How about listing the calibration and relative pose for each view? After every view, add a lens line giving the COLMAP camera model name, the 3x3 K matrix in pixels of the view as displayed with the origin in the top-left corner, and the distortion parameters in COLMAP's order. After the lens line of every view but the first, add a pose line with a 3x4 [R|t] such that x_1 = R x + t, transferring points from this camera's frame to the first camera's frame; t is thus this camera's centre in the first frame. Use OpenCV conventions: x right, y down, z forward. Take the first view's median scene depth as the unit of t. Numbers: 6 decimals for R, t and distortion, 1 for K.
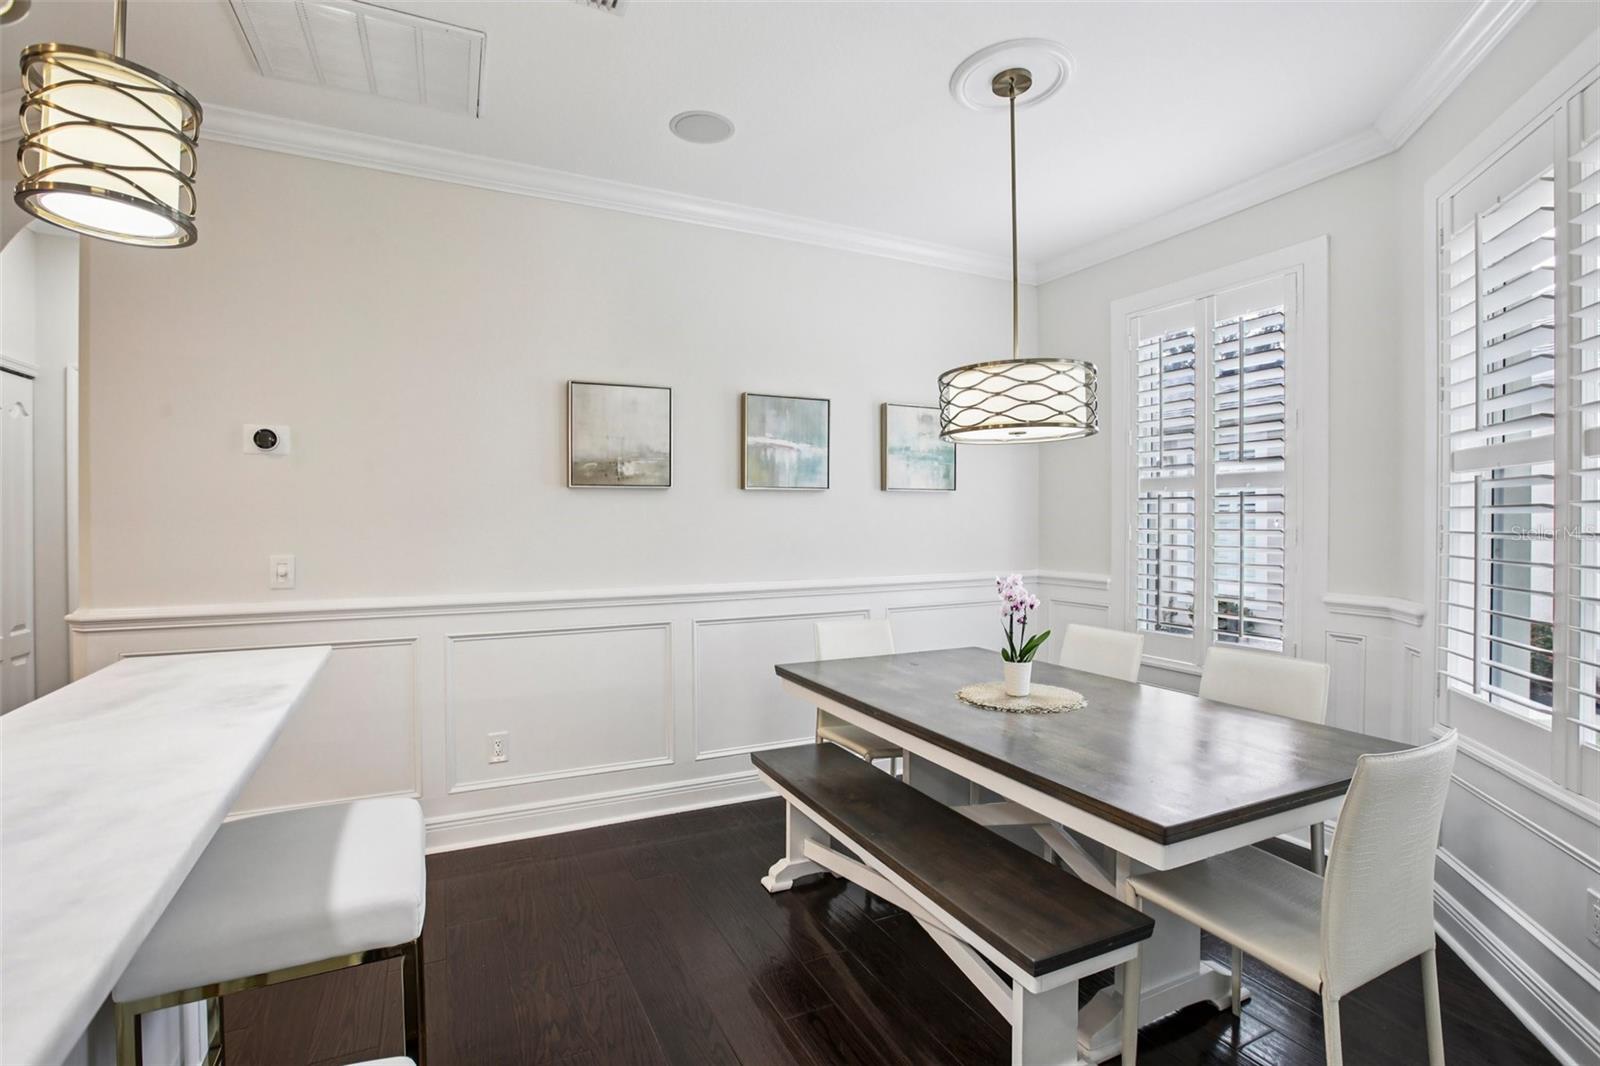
lens RADIAL K [[747.7, 0, 796.0], [0, 747.7, 518.8], [0, 0, 1]] dist [-0.050715, 0.016515]
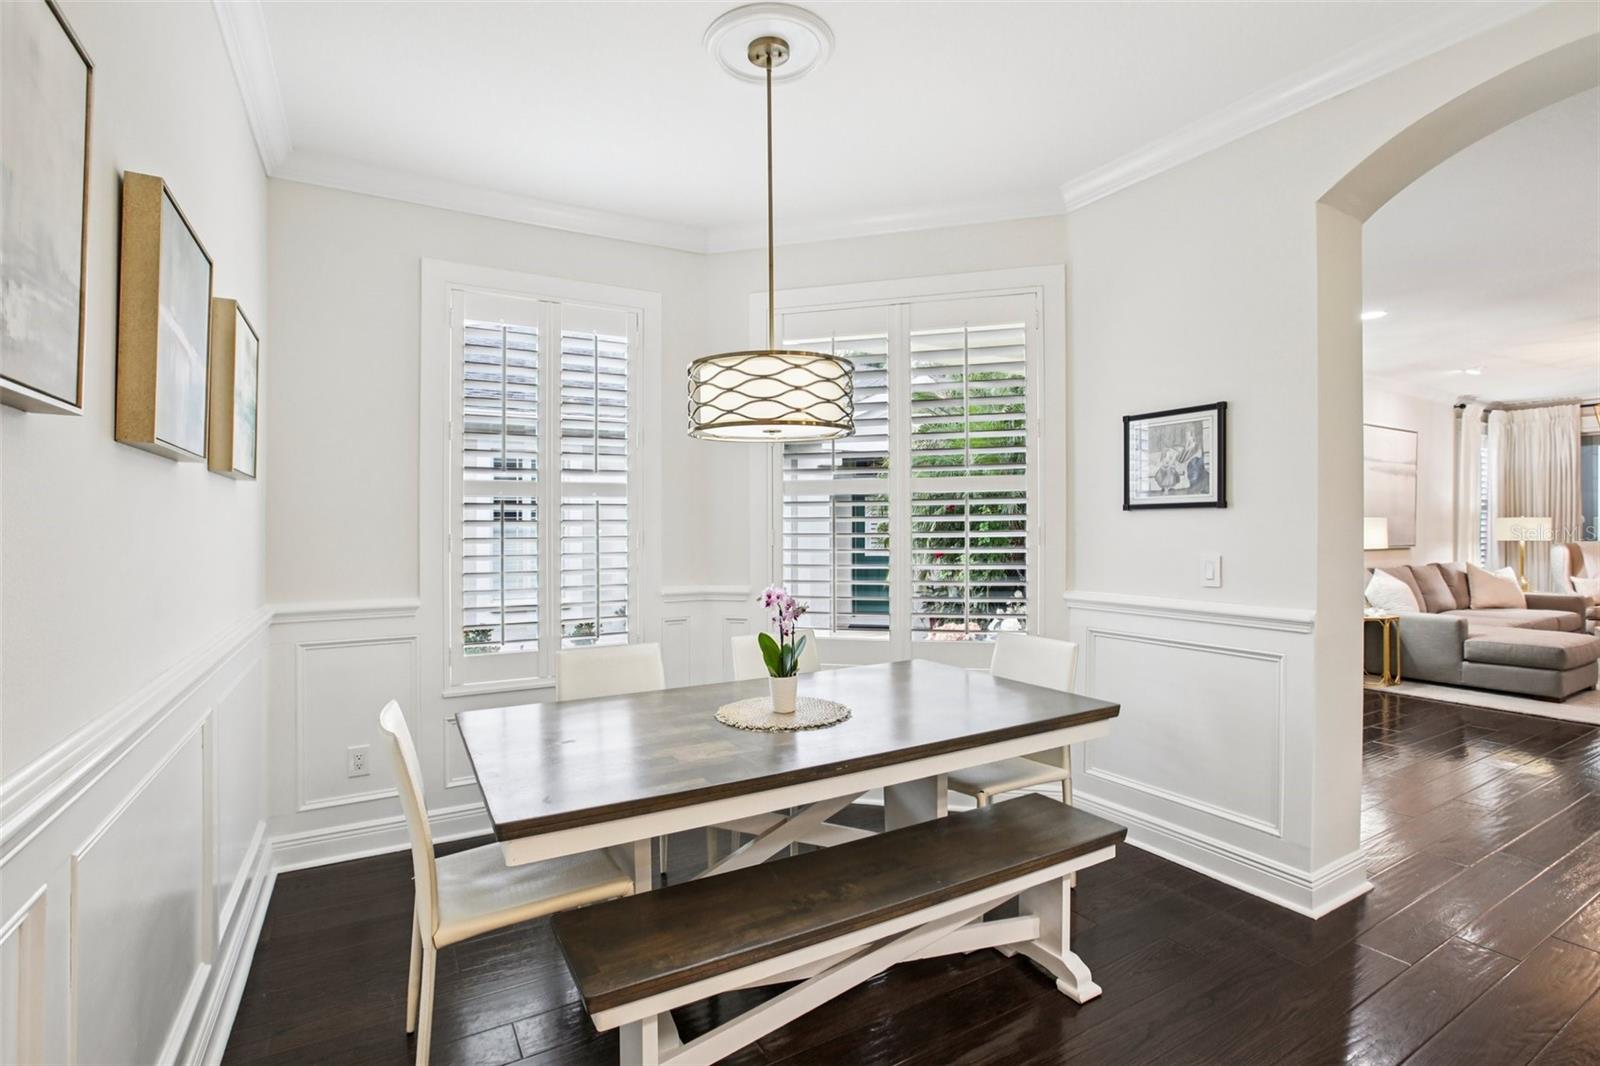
lens RADIAL K [[747.7, 0, 775.8], [0, 747.7, 528.9], [0, 0, 1]] dist [-0.050715, 0.016515]
pose [[-0.036960, -0.001340, 0.999316, -0.437703], [0.006383, 0.999978, 0.001577, 0.003307], [-0.999296, 0.006437, -0.036951, 0.722128]]
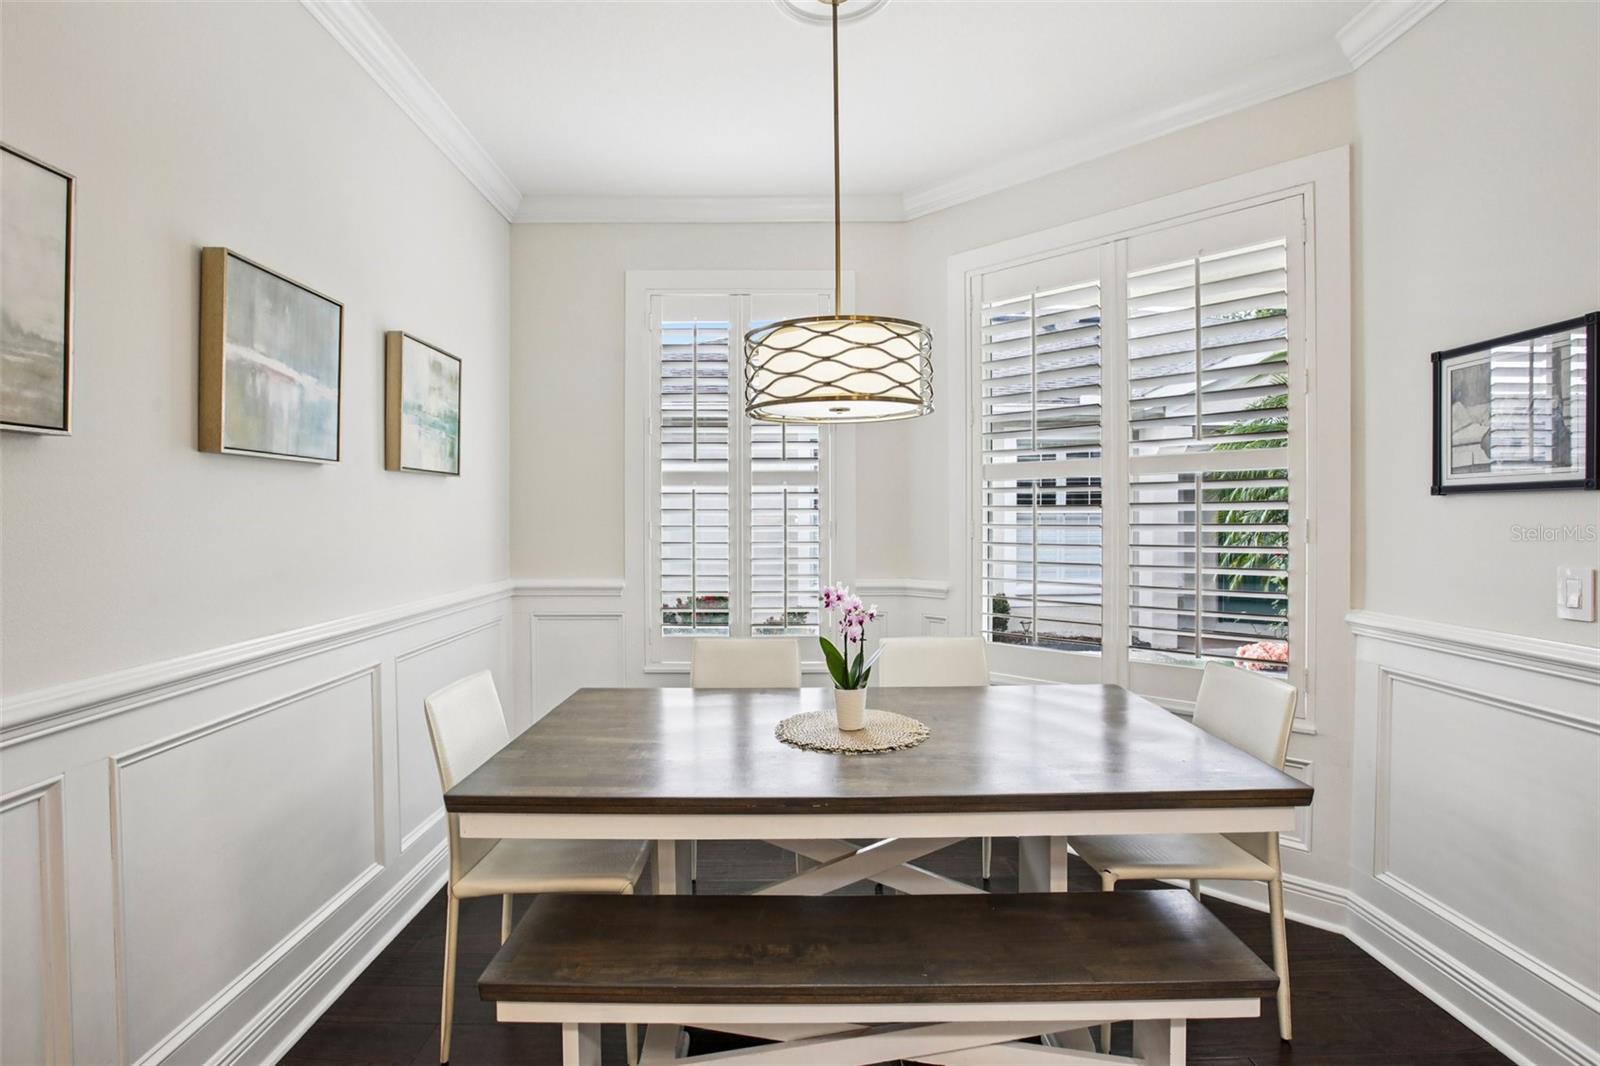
lens RADIAL K [[747.7, 0, 771.9], [0, 747.7, 512.9], [0, 0, 1]] dist [-0.050715, 0.016515]
pose [[0.454383, 0.003403, 0.890800, -0.323362], [0.001311, 0.999989, -0.004489, 0.001263], [-0.890805, 0.003208, 0.454374, 0.486789]]
